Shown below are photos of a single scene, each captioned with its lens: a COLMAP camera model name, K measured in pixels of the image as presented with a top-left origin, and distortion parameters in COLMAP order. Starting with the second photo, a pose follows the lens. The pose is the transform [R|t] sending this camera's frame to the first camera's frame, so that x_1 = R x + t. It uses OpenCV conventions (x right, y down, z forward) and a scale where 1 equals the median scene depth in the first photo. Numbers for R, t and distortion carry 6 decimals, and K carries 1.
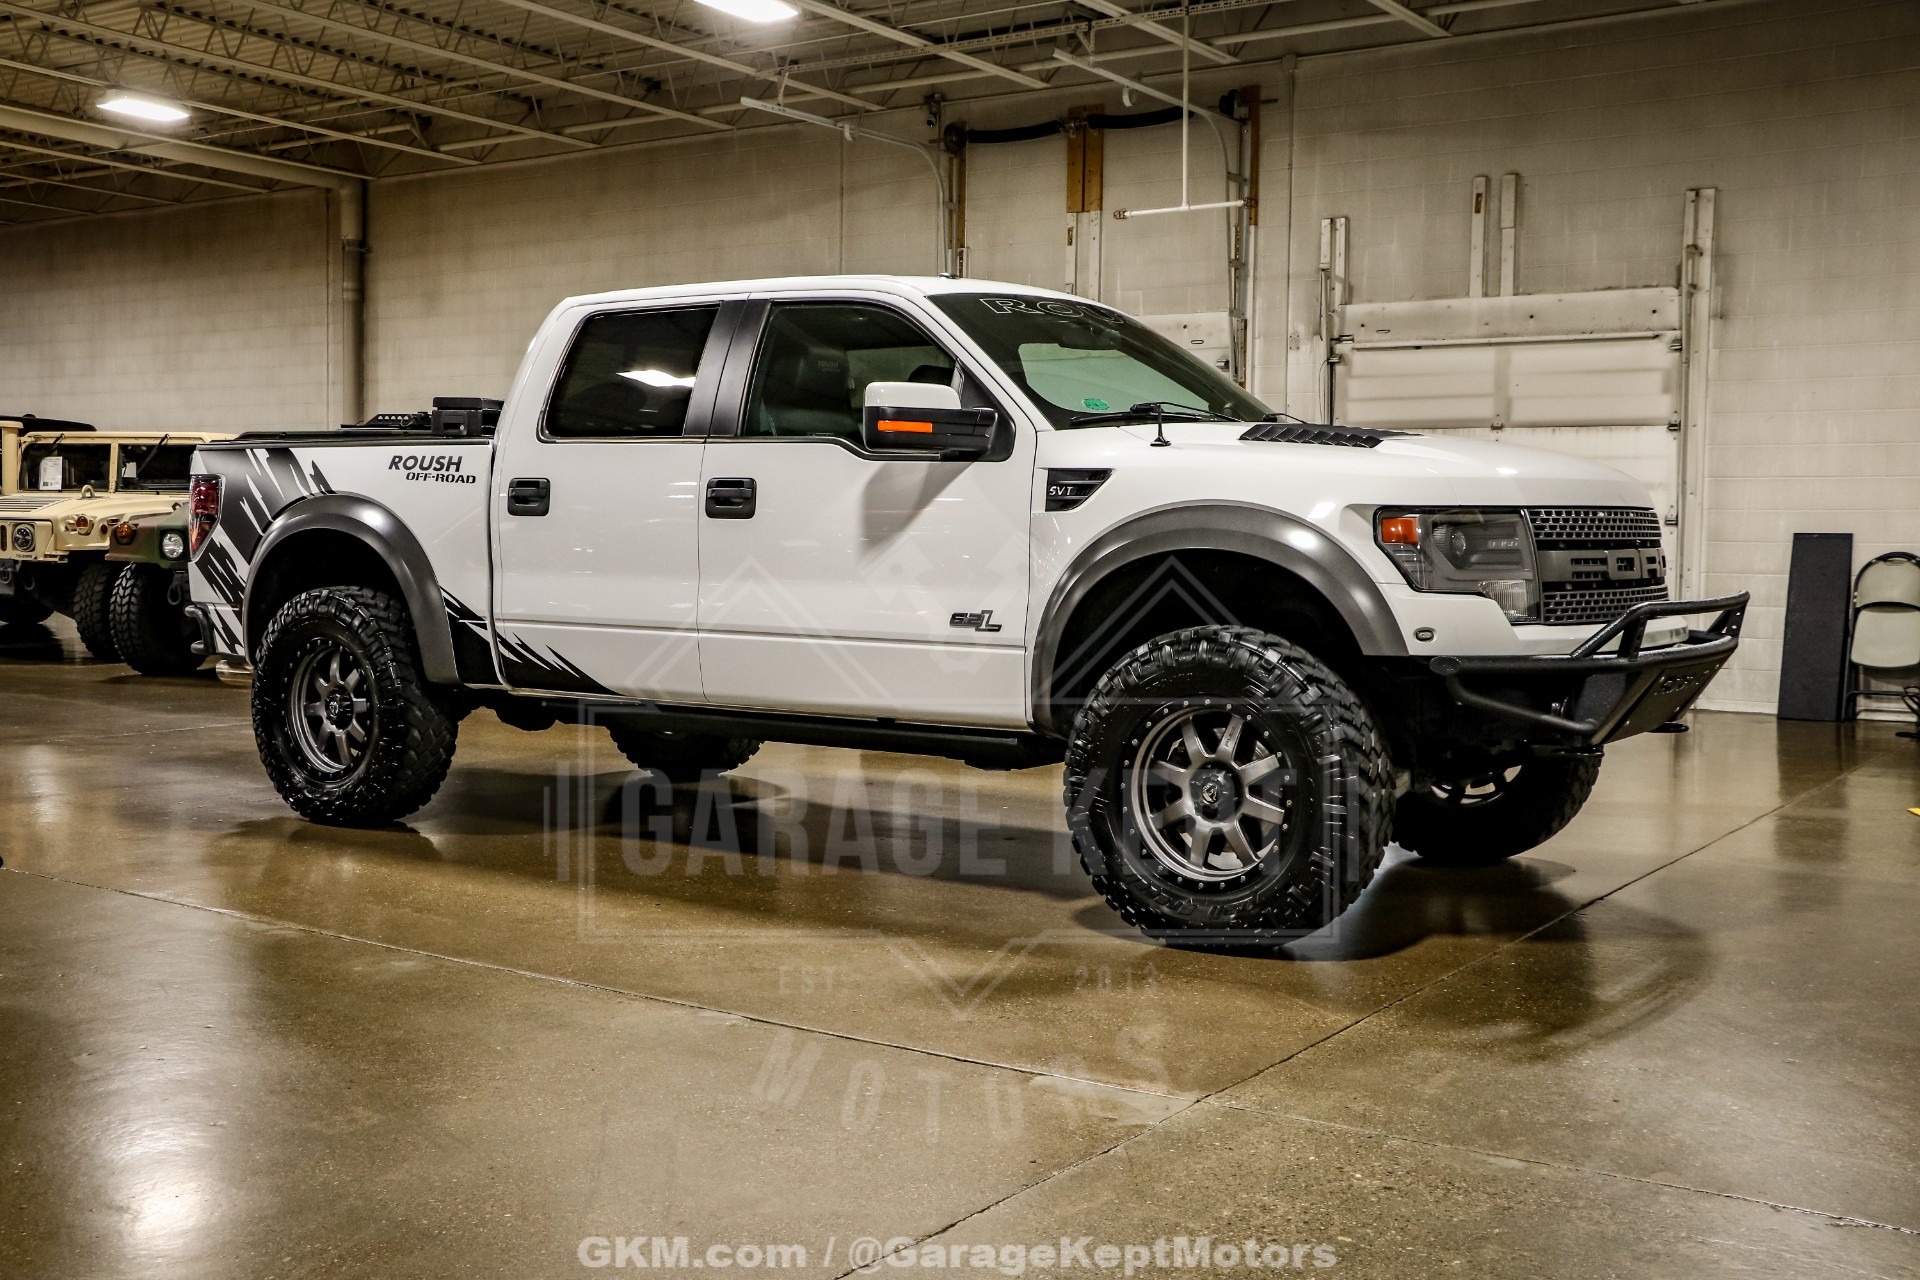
lens RADIAL K [[1988.6, 0, 960.0], [0, 1988.6, 640.0], [0, 0, 1]] dist [-0.096182, 0.247301]
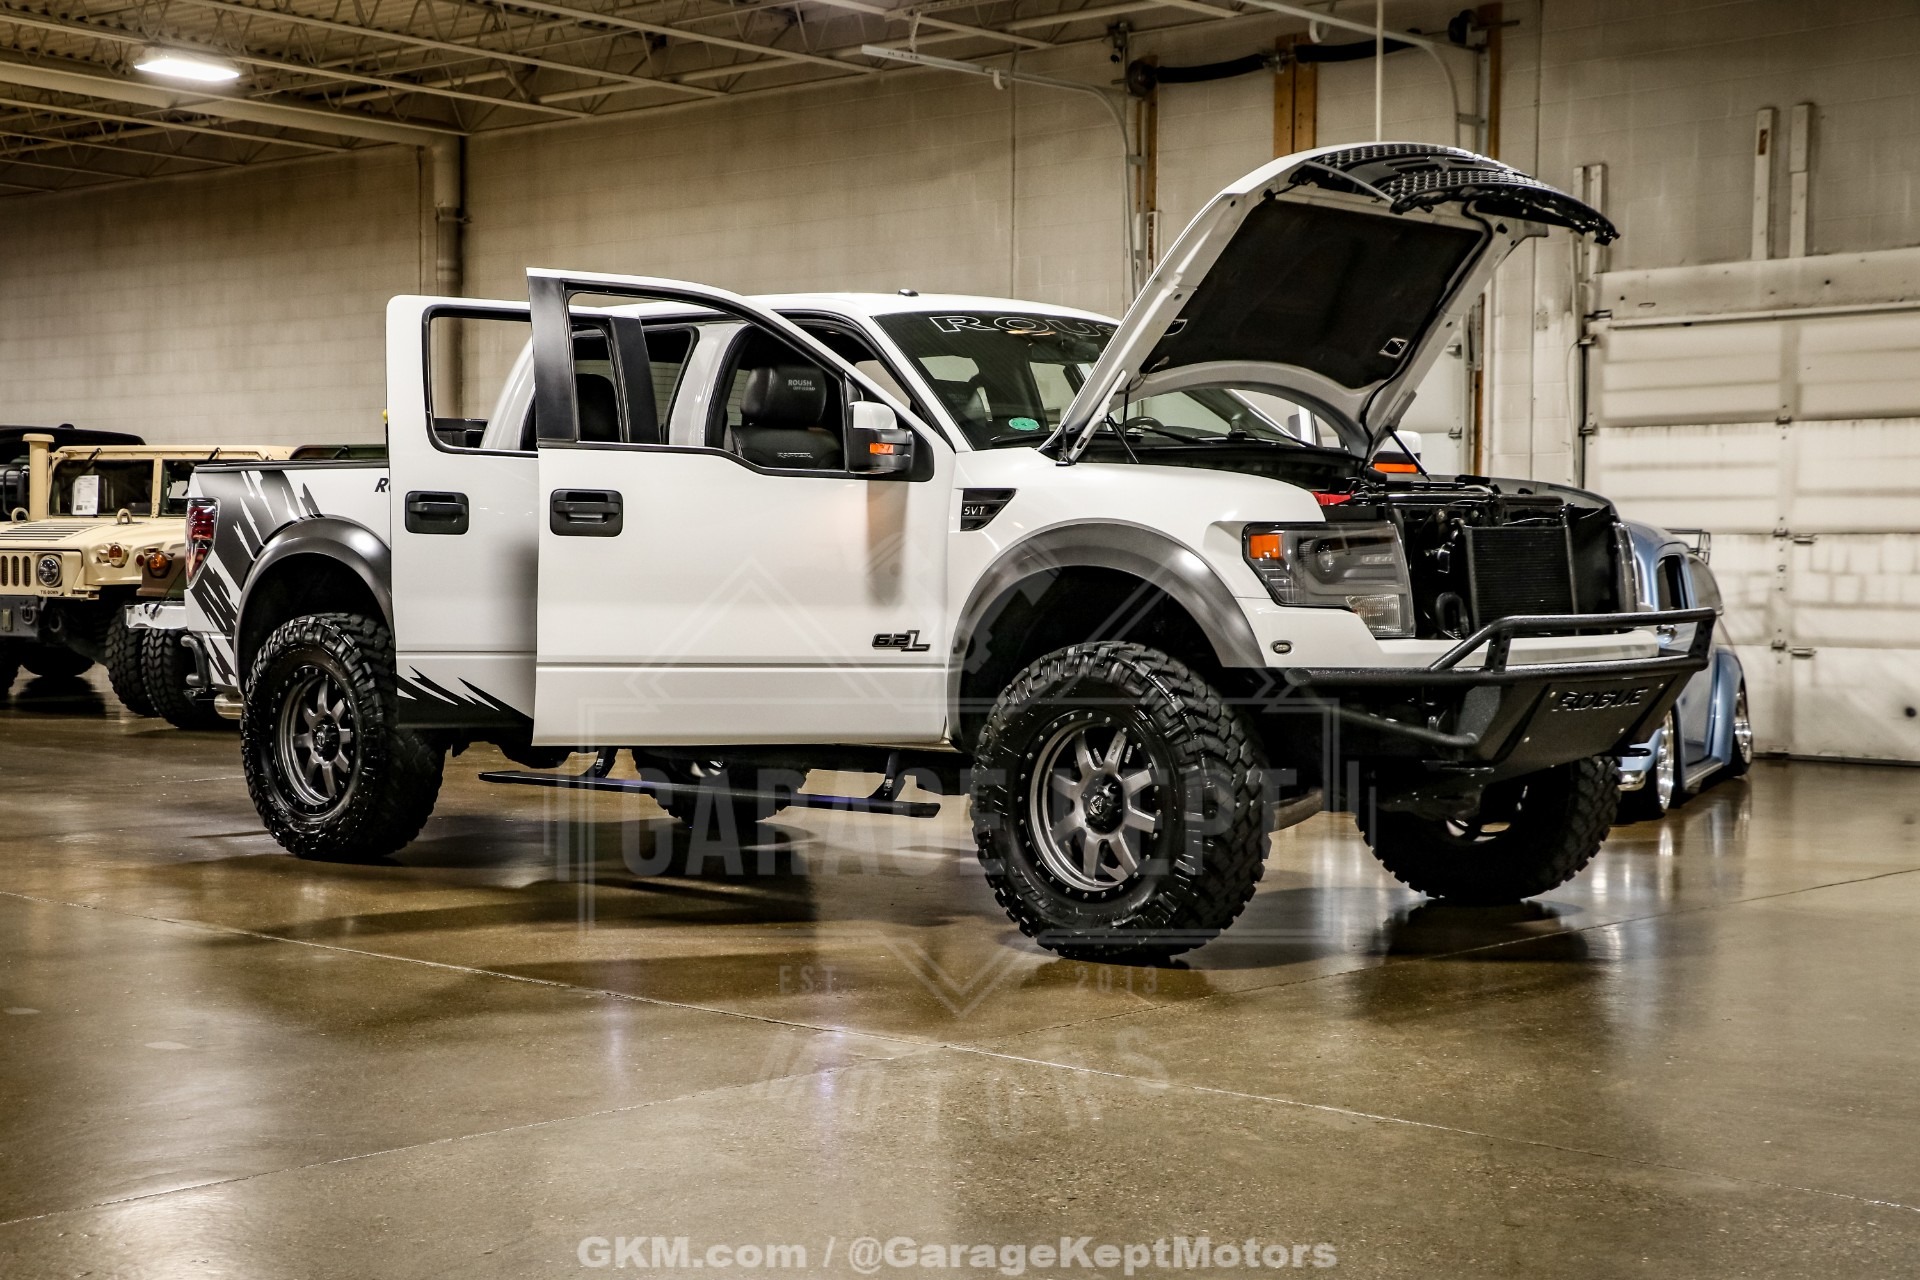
lens RADIAL K [[2754.4, 0, 960.0], [0, 2754.4, 640.0], [0, 0, 1]] dist [0.037277, 0.483160]
pose [[0.989987, -0.002188, -0.141139, 0.105954], [-0.001604, 0.999641, -0.026742, 0.012472], [0.141147, 0.026701, 0.989629, -0.171529]]
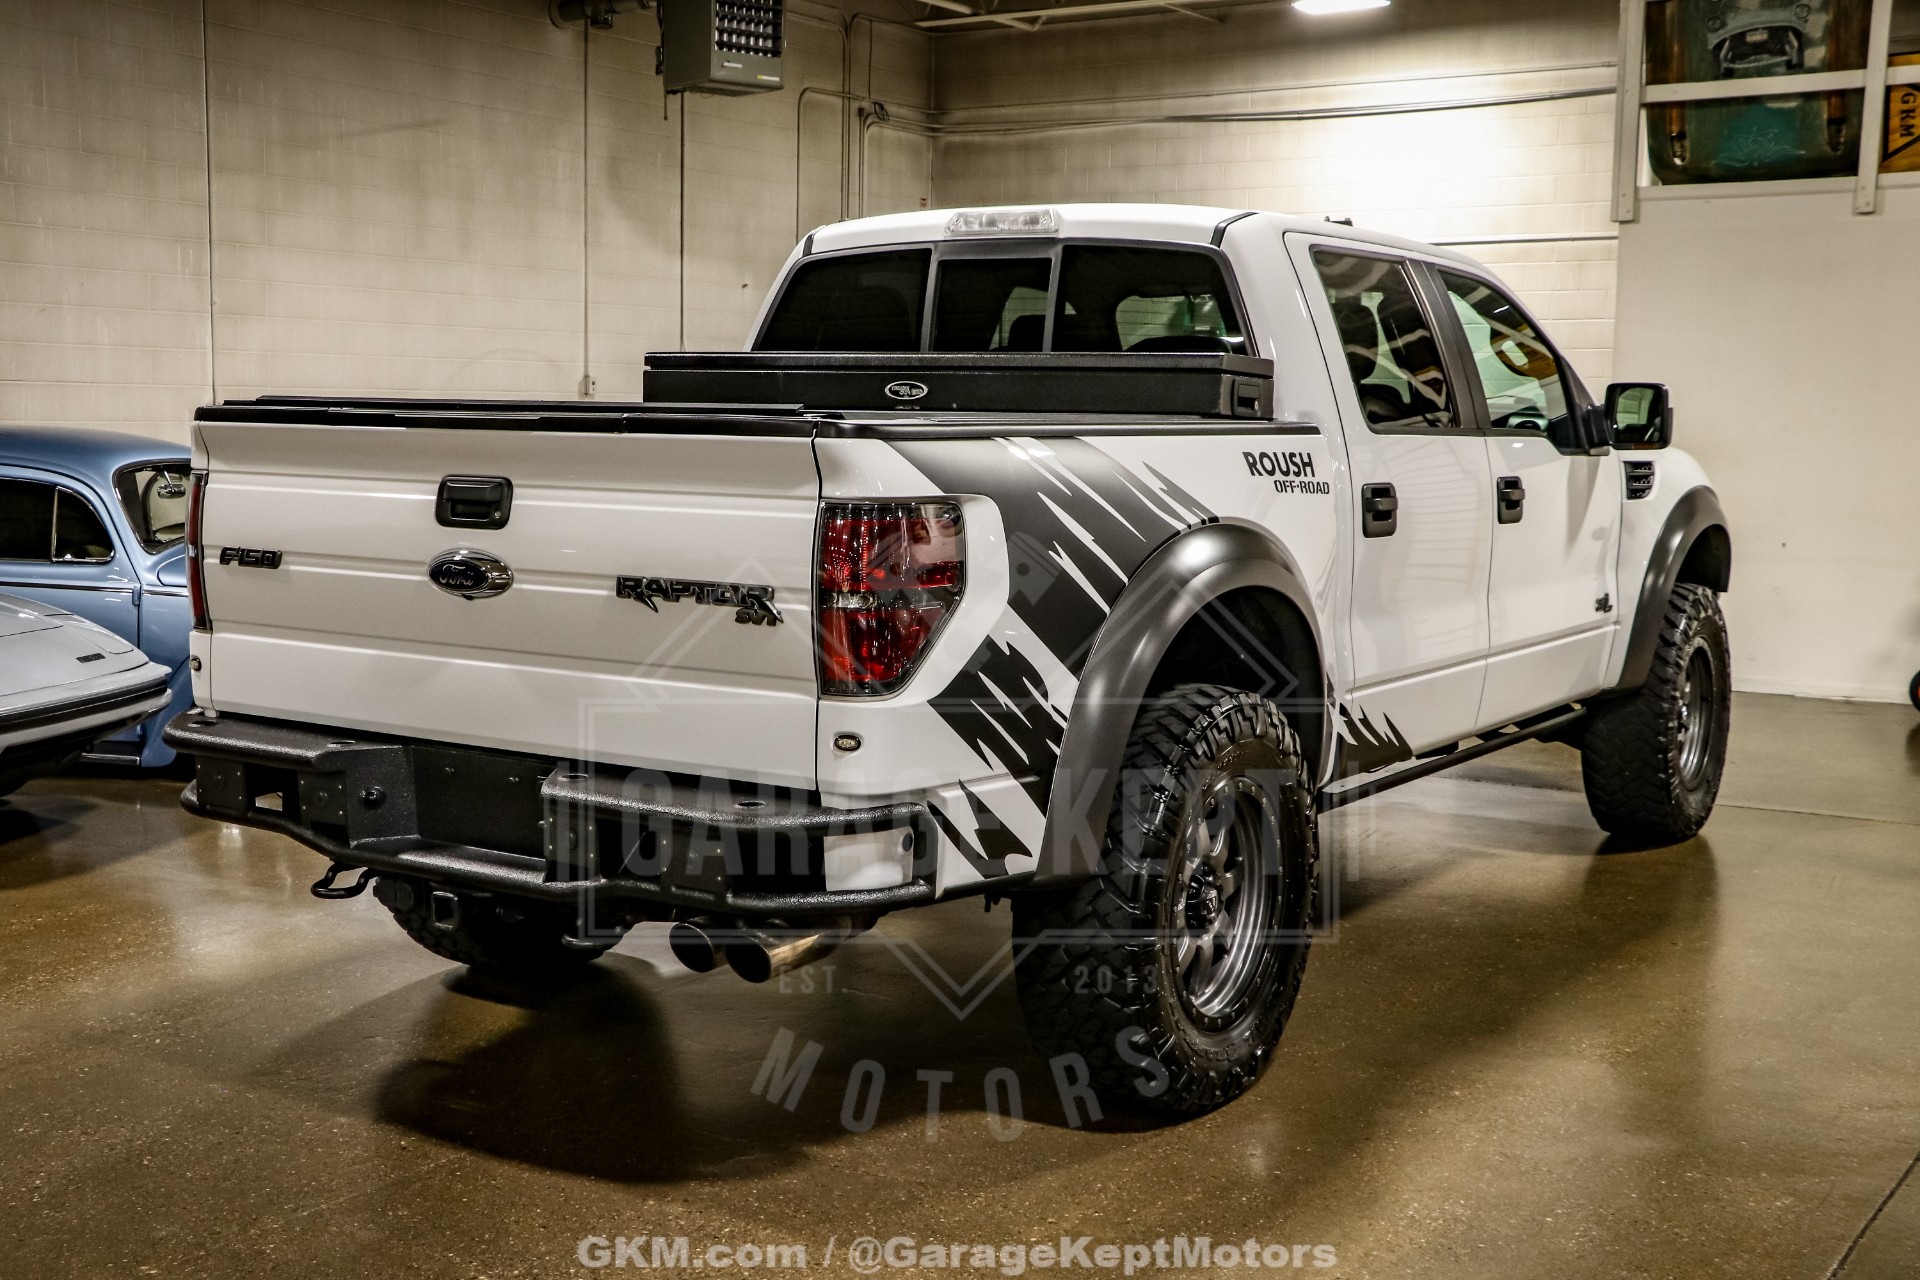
lens RADIAL K [[2213.9, 0, 960.0], [0, 2213.9, 640.0], [0, 0, 1]] dist [-0.126690, 0.482385]
pose [[-0.005586, -0.122027, 0.992511, -0.532051], [0.046173, 0.991436, 0.122155, -0.068492], [-0.998918, 0.046510, 0.000096, 0.609577]]
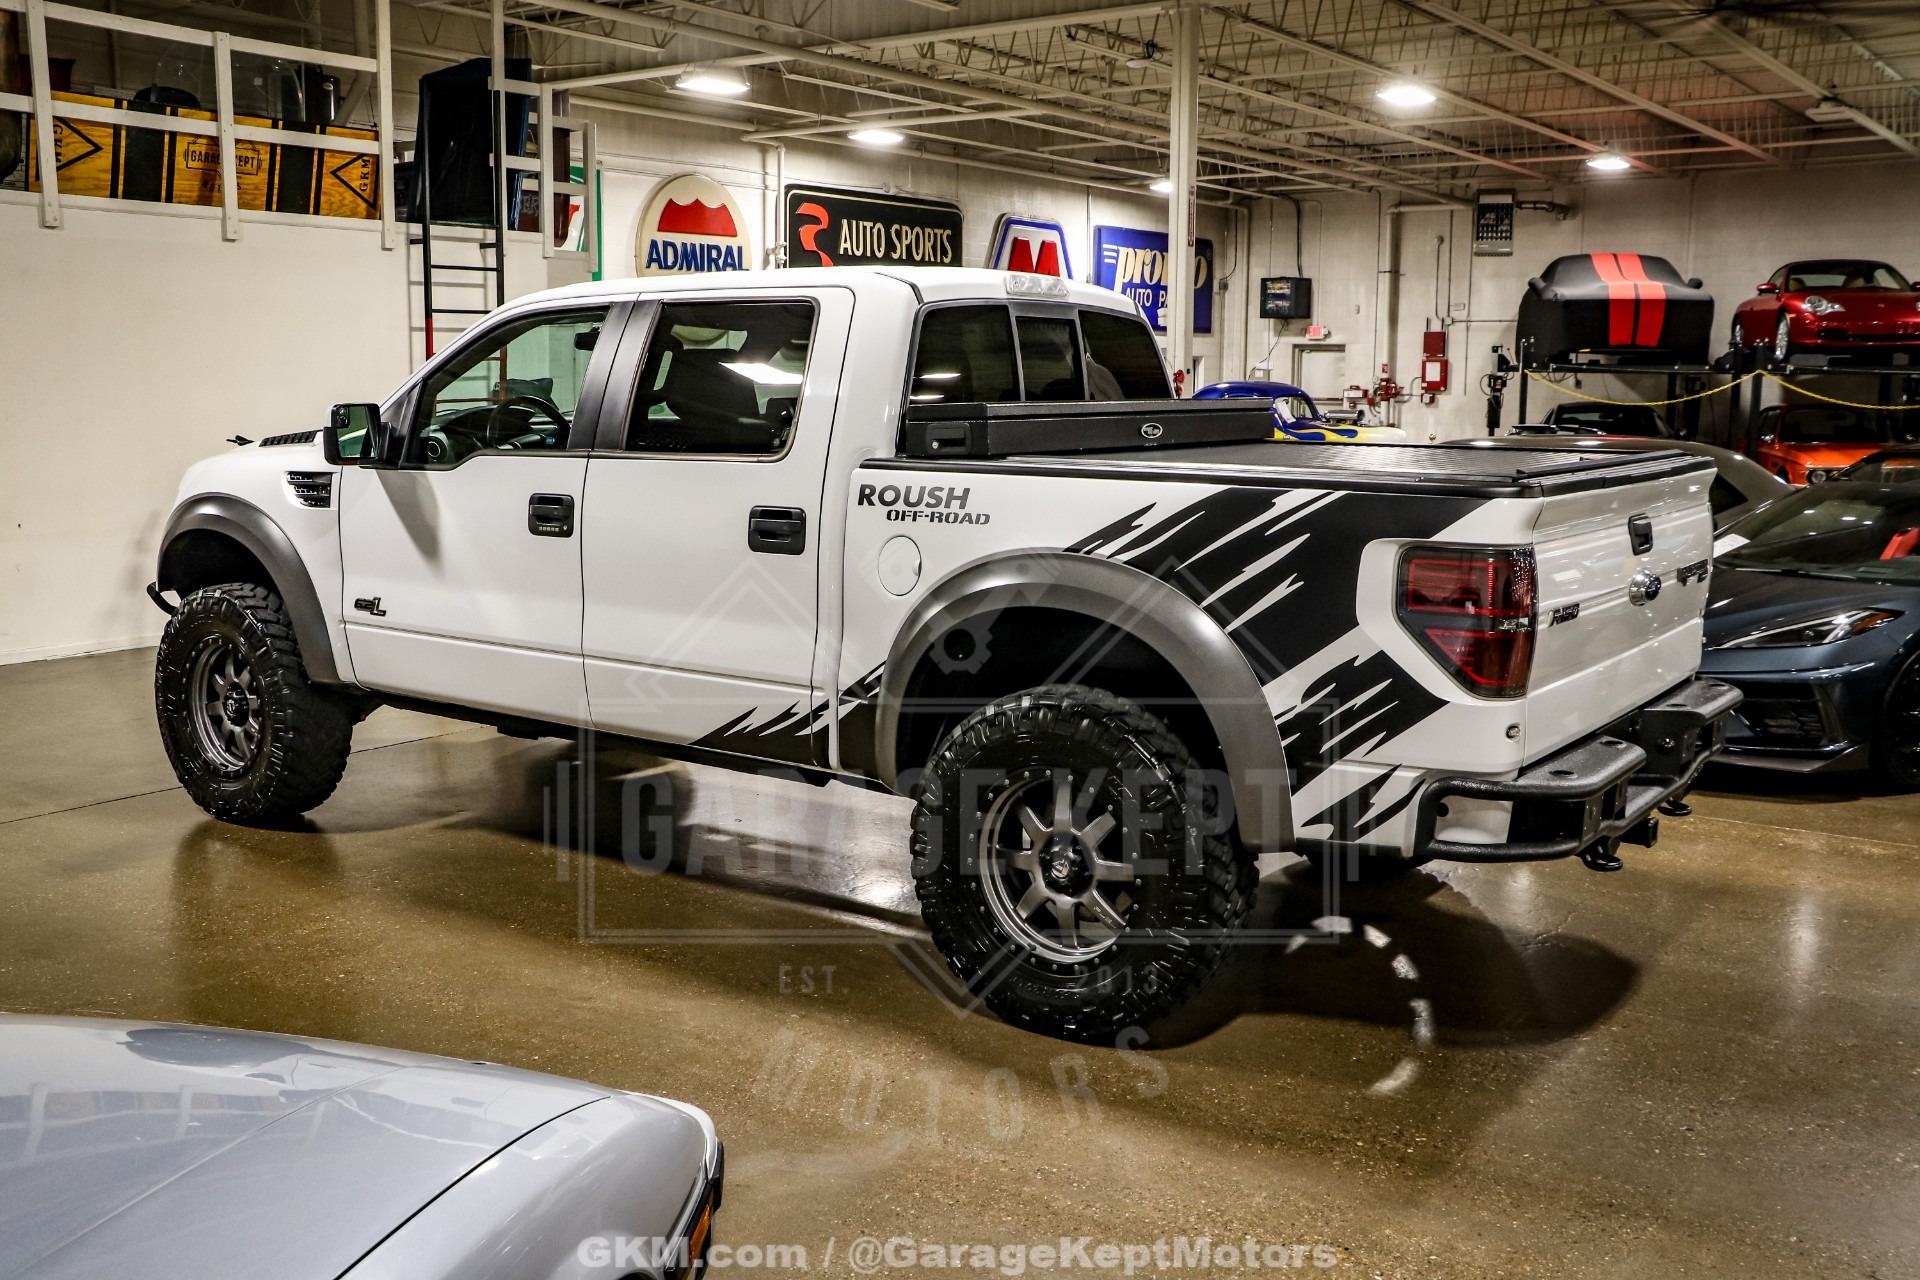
lens RADIAL K [[1783.2, 0, 960.0], [0, 1783.2, 640.0], [0, 0, 1]] dist [-0.146640, 0.228097]
pose [[-0.999763, -0.021442, 0.003645, -0.070256], [-0.020212, 0.977812, 0.208506, -0.102375], [-0.008035, 0.208383, -0.978014, 1.032091]]
